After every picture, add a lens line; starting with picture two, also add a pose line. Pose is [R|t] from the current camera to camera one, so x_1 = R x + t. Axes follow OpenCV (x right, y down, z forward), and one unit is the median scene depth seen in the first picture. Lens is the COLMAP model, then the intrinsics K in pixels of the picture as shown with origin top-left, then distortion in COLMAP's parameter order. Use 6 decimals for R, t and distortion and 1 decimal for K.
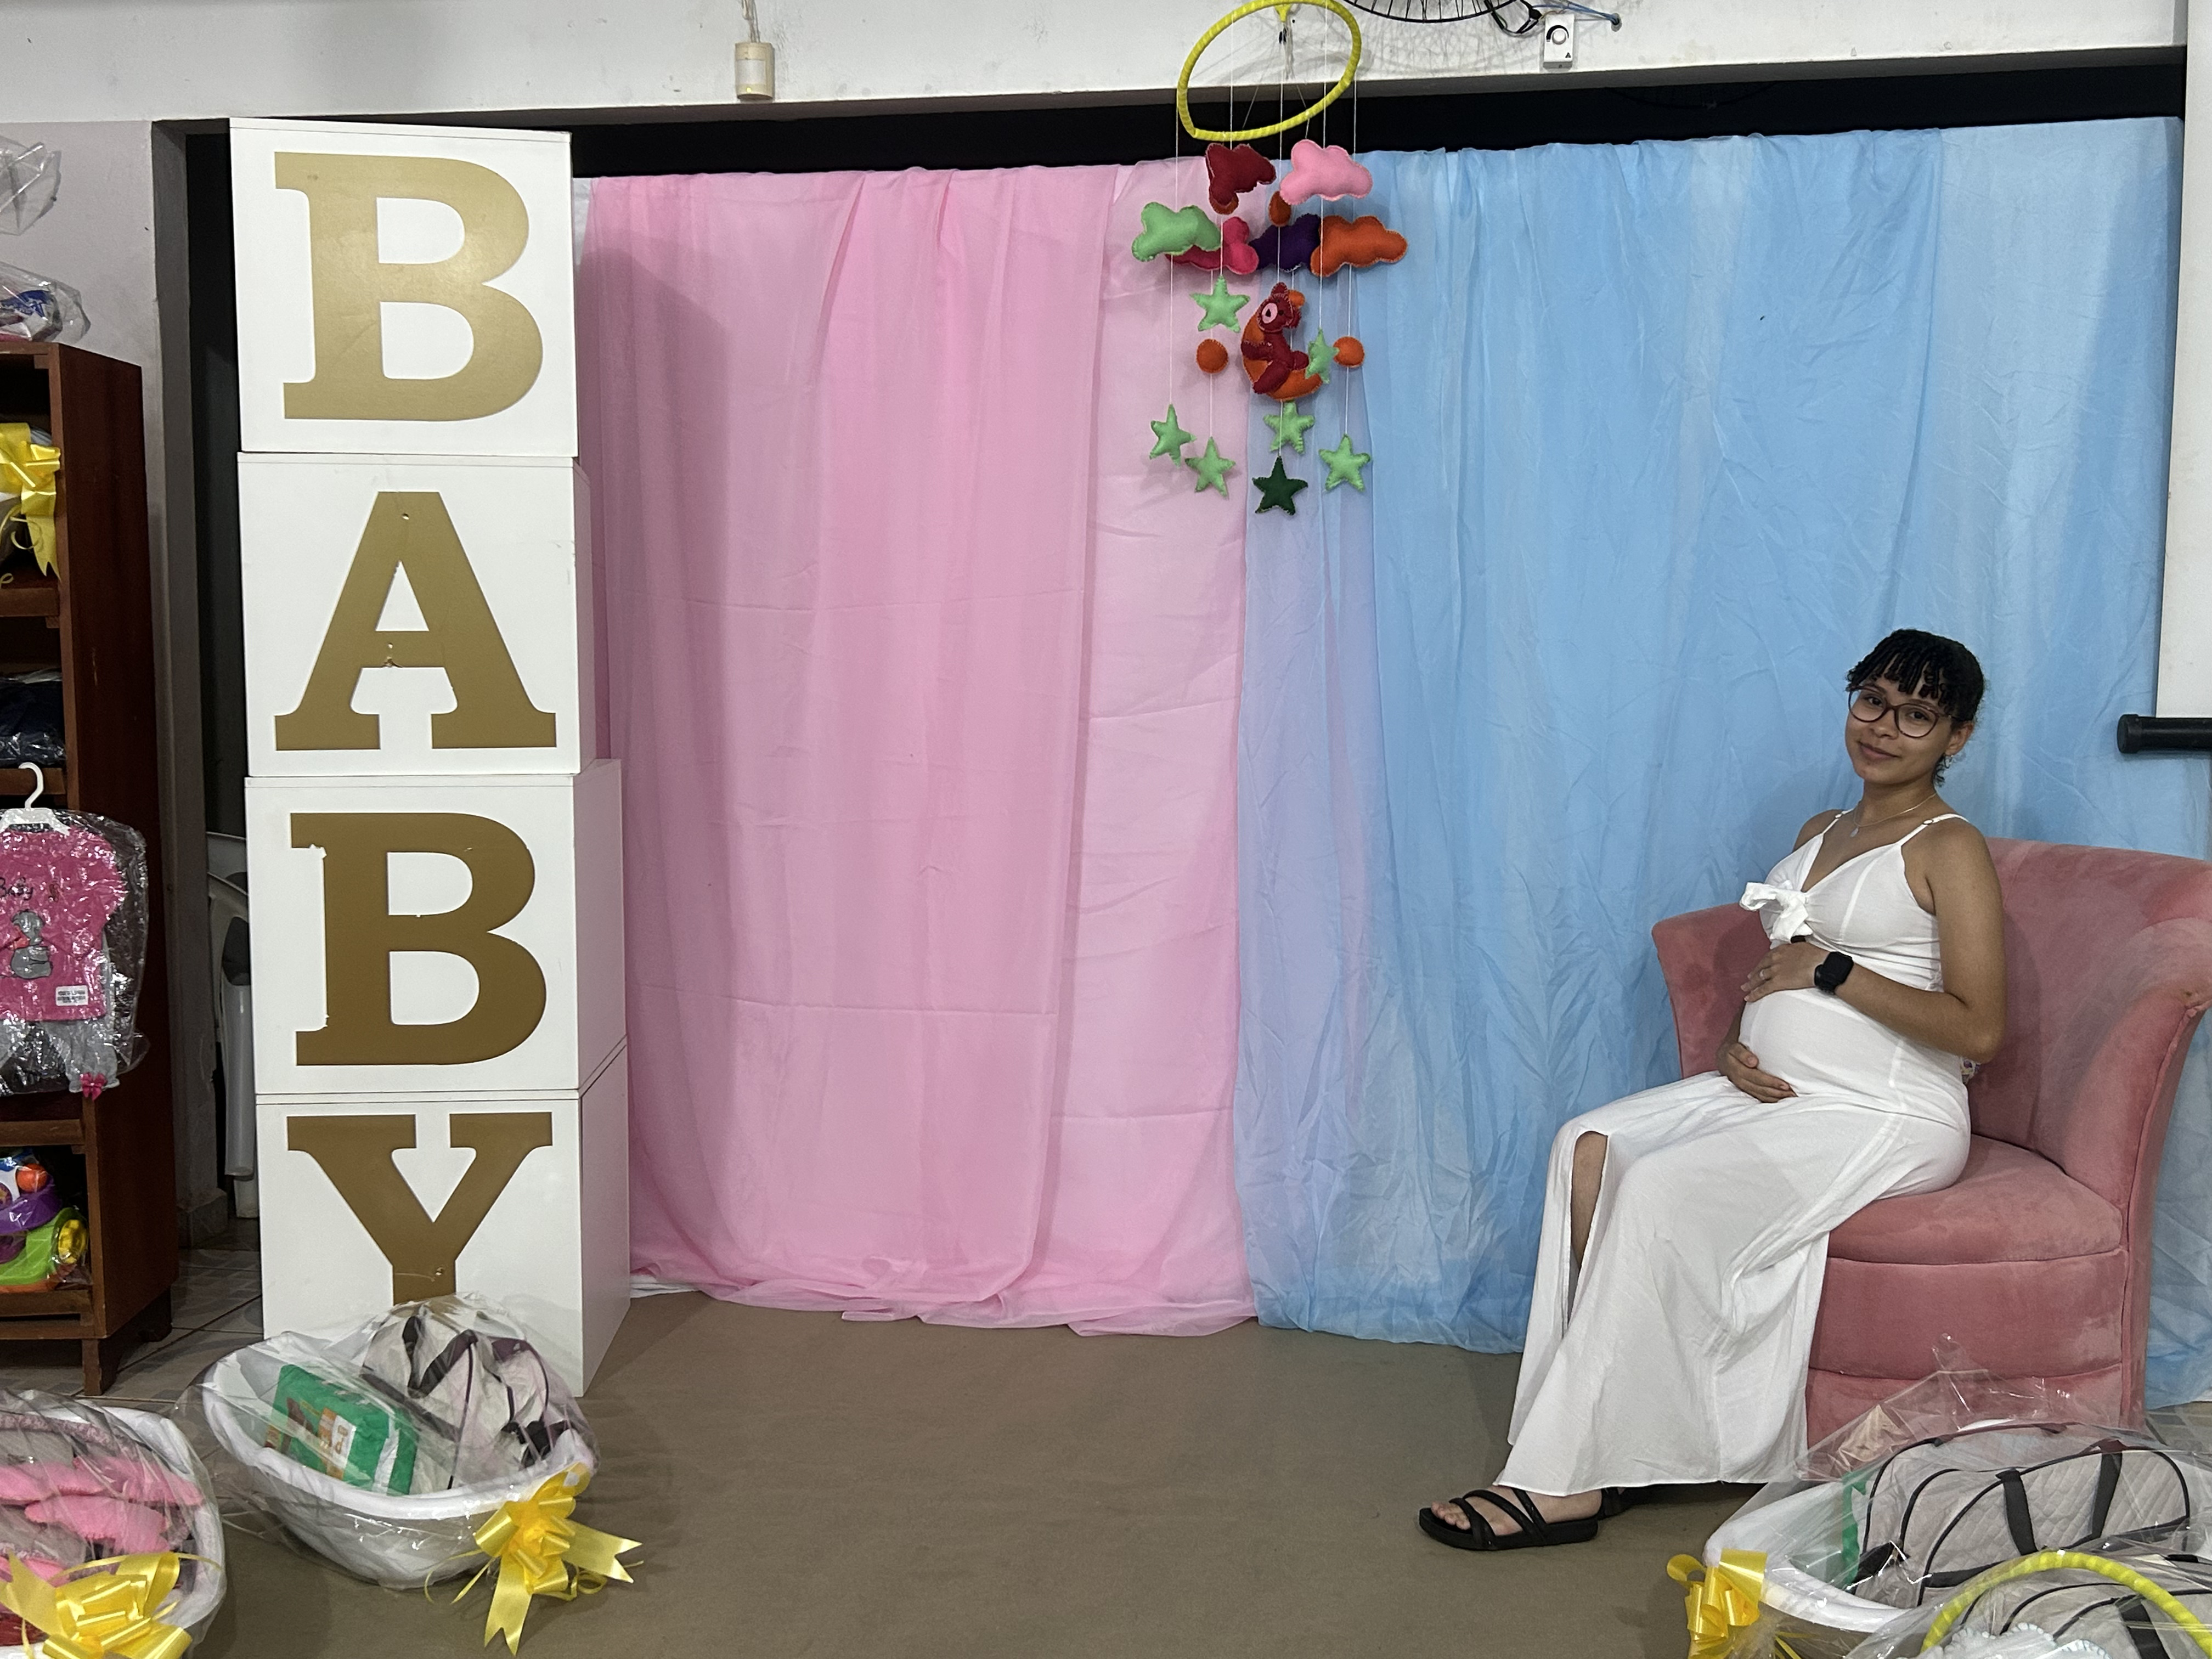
lens RADIAL K [[2335.5, 0, 1108.1], [0, 2335.5, 835.6], [0, 0, 1]] dist [0.173689, -0.410217]
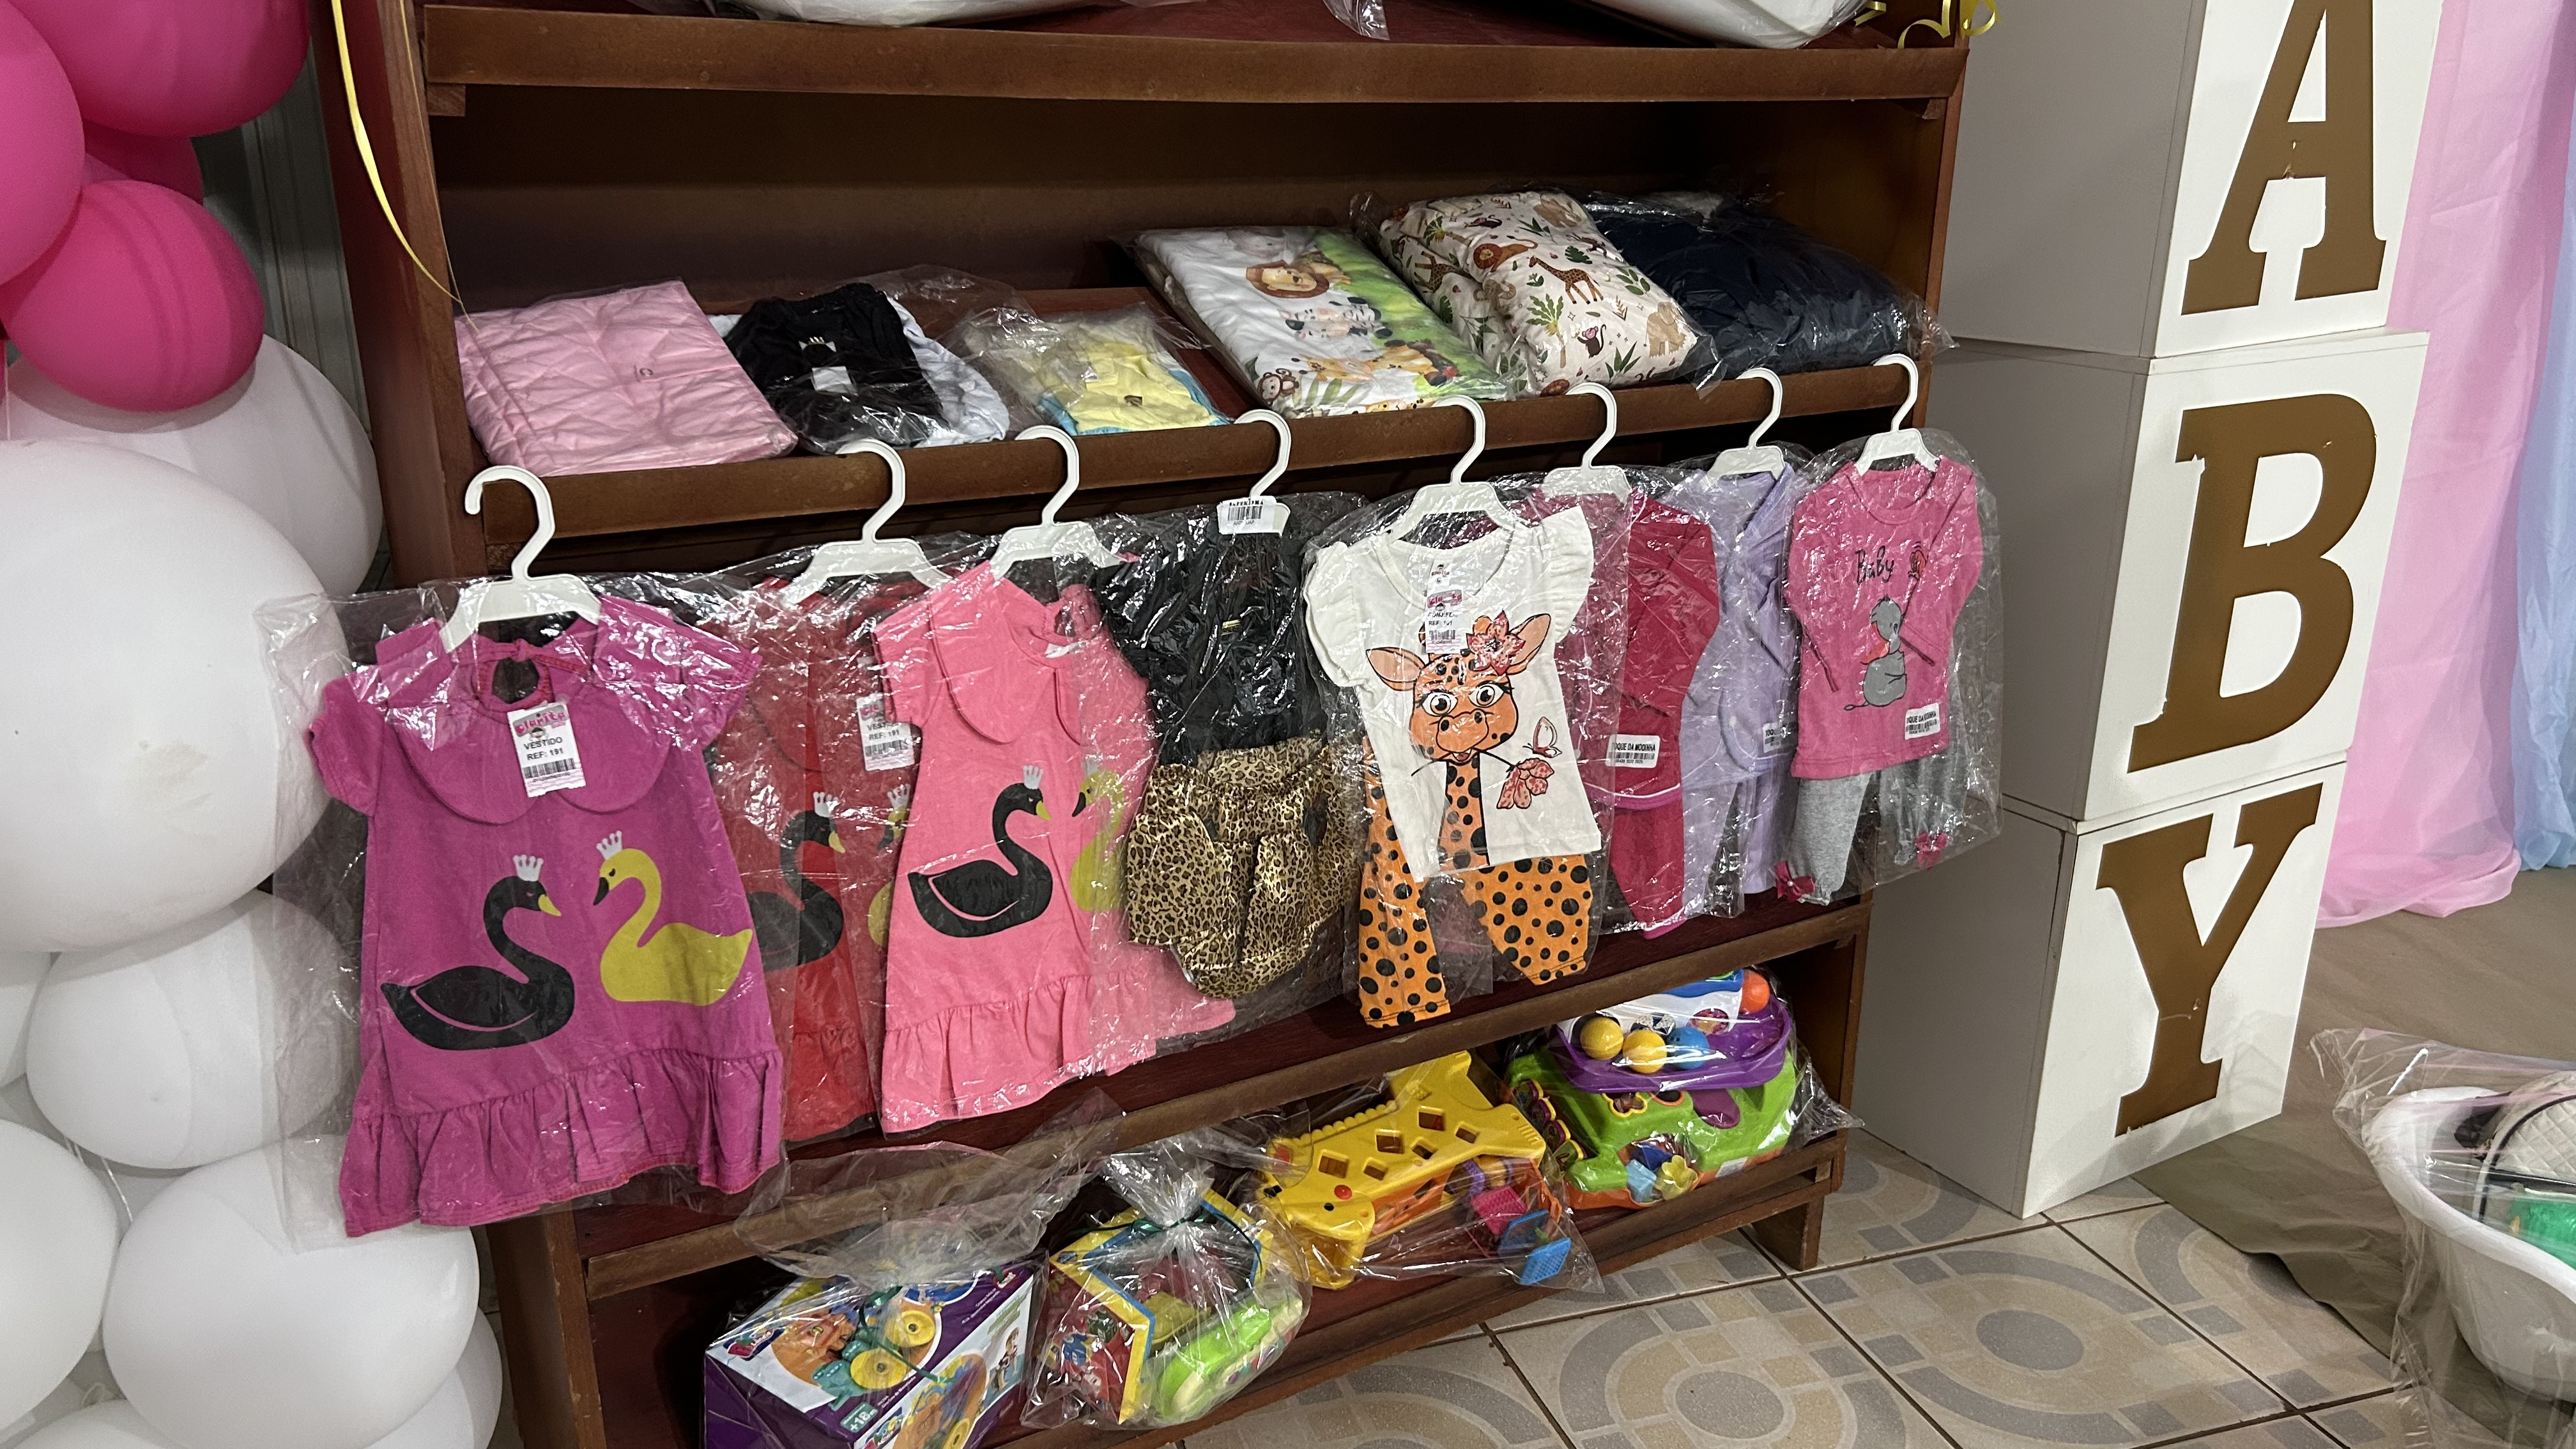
lens RADIAL K [[1942.3, 0, 1286.7], [0, 1942.3, 734.1], [0, 0, 1]] dist [0.068780, -0.070441]
pose [[0.873349, -0.144876, 0.465051, -0.759771], [0.034046, 0.970565, 0.238421, -0.056011], [-0.485904, -0.192392, 0.852574, 0.577520]]
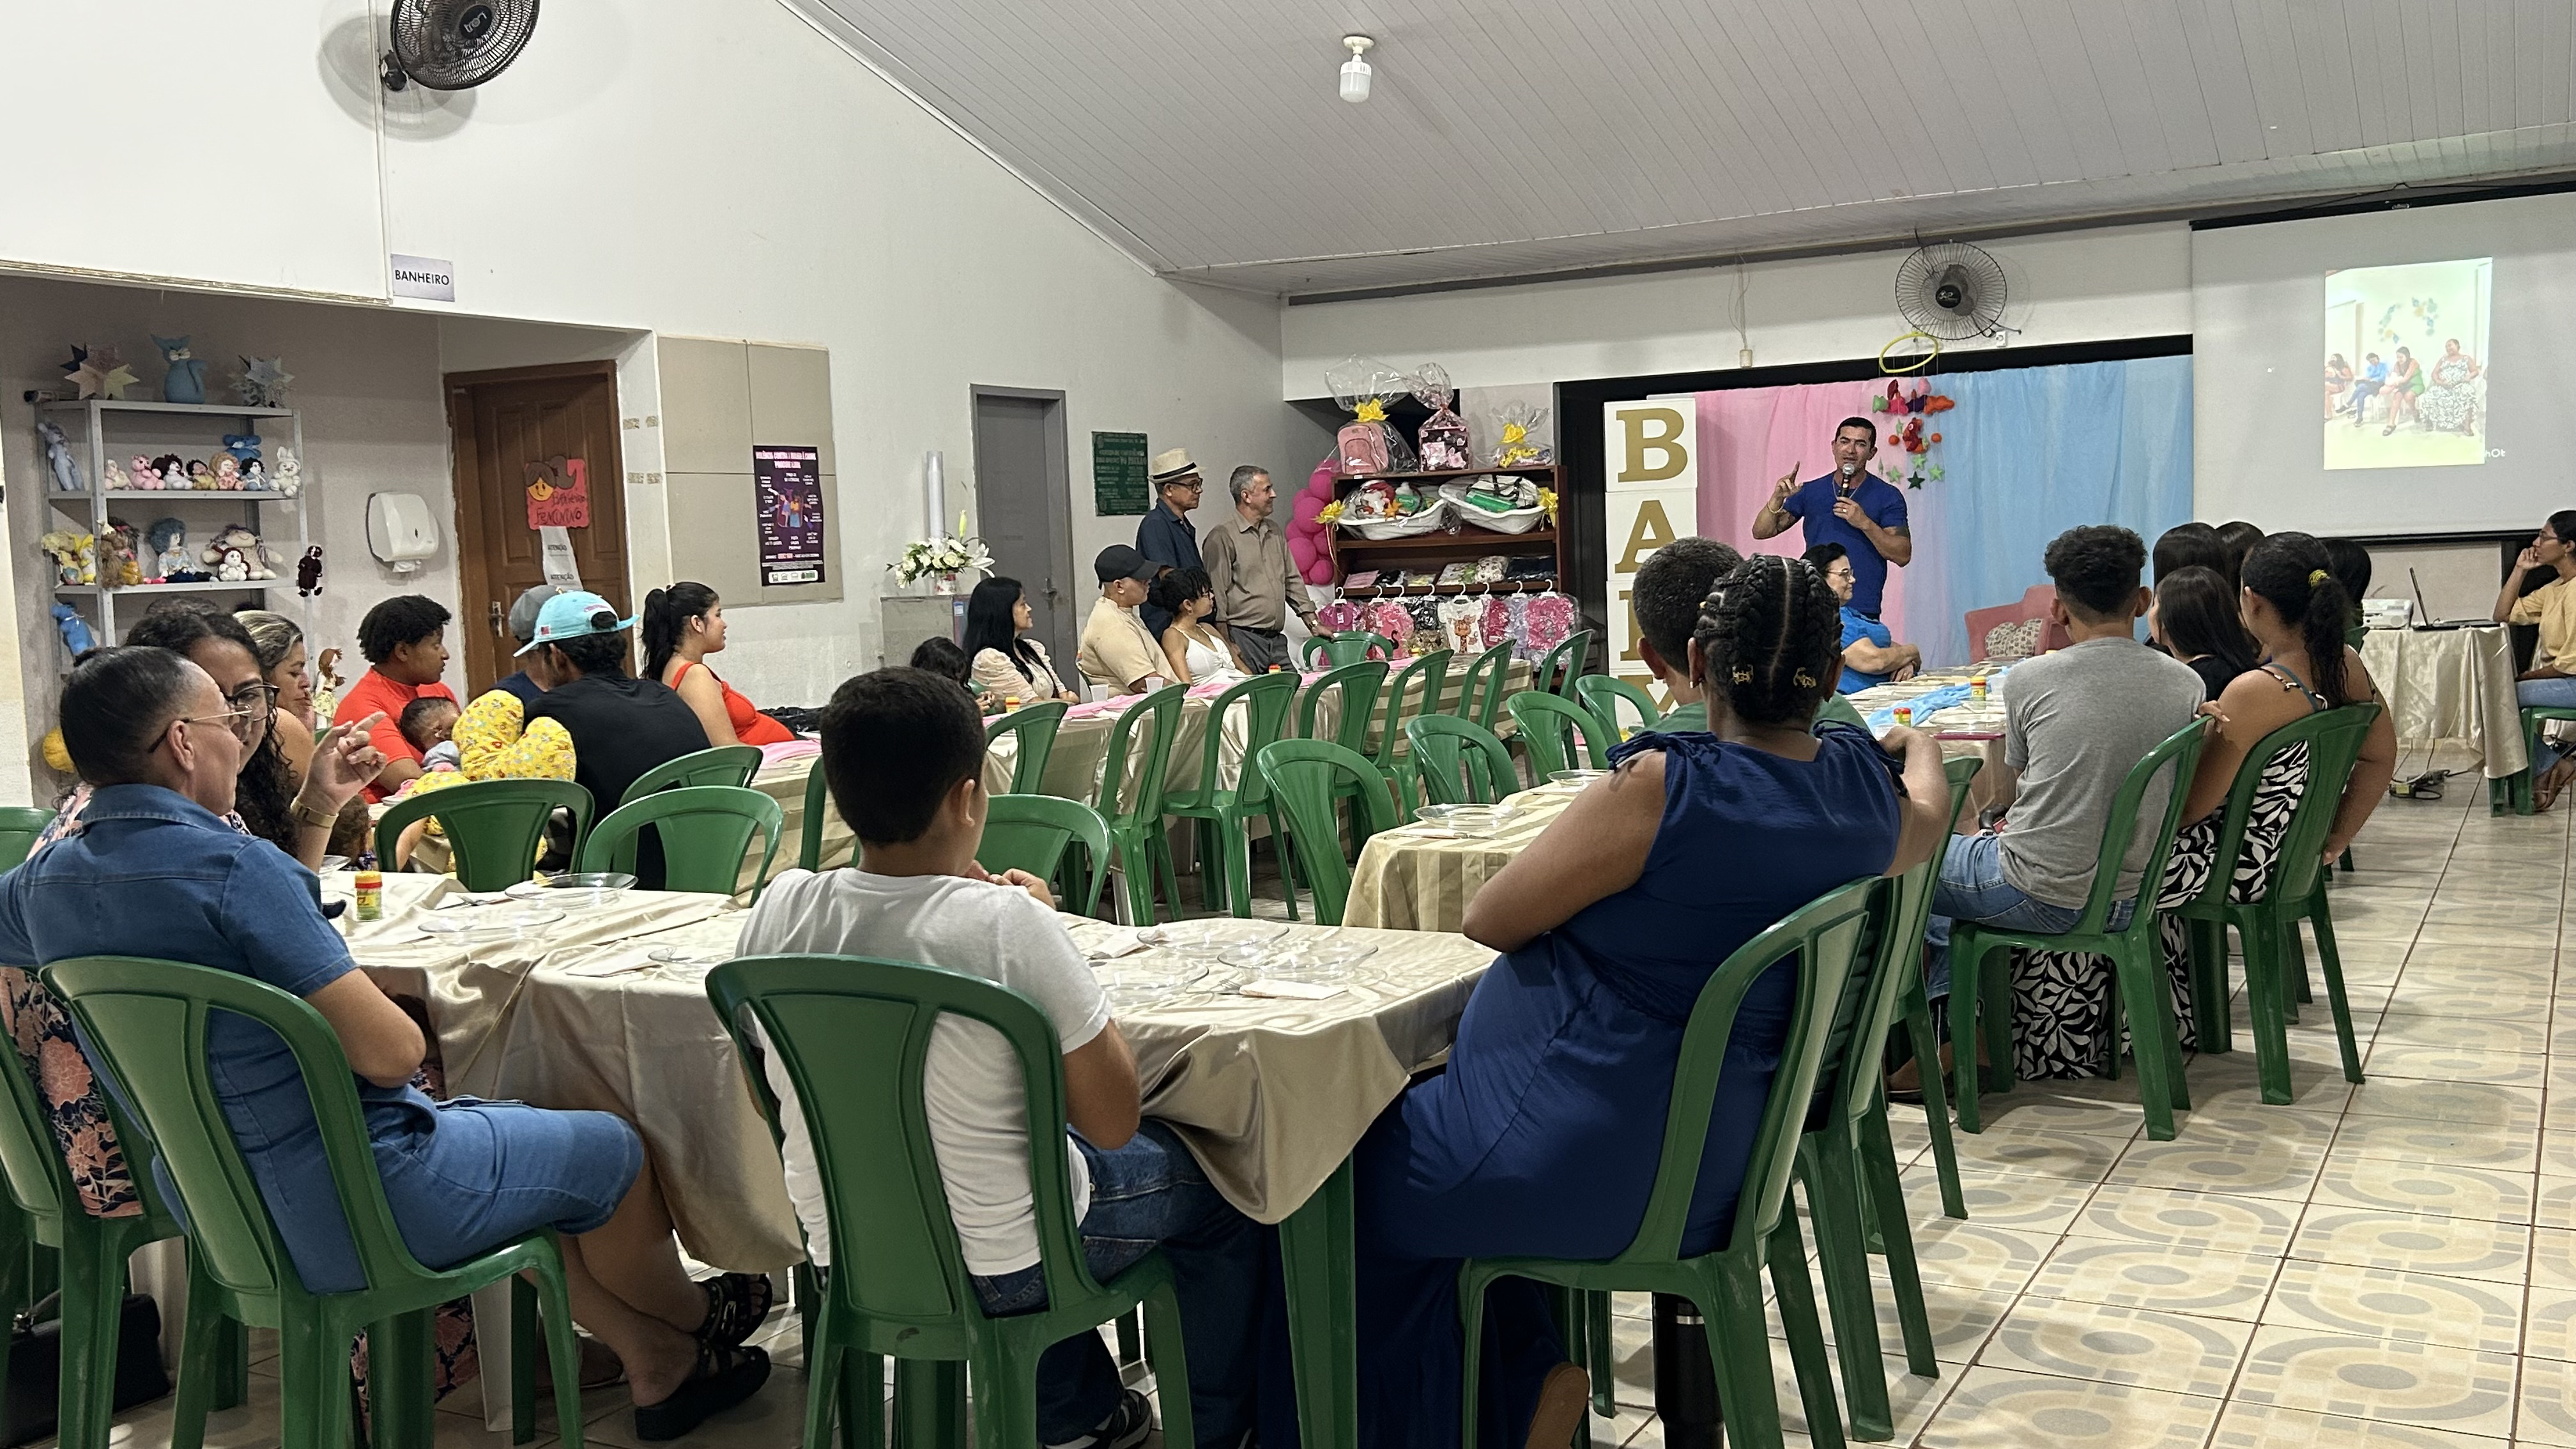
lens RADIAL K [[2364.8, 0, 1288.0], [0, 2364.8, 724.5], [0, 0, 1]] dist [0.036961, -0.004093]
pose [[0.944812, -0.016775, -0.327182, 0.318648], [0.015809, 0.999859, -0.005613, 0.186113], [0.327230, 0.000130, 0.944945, -2.322018]]
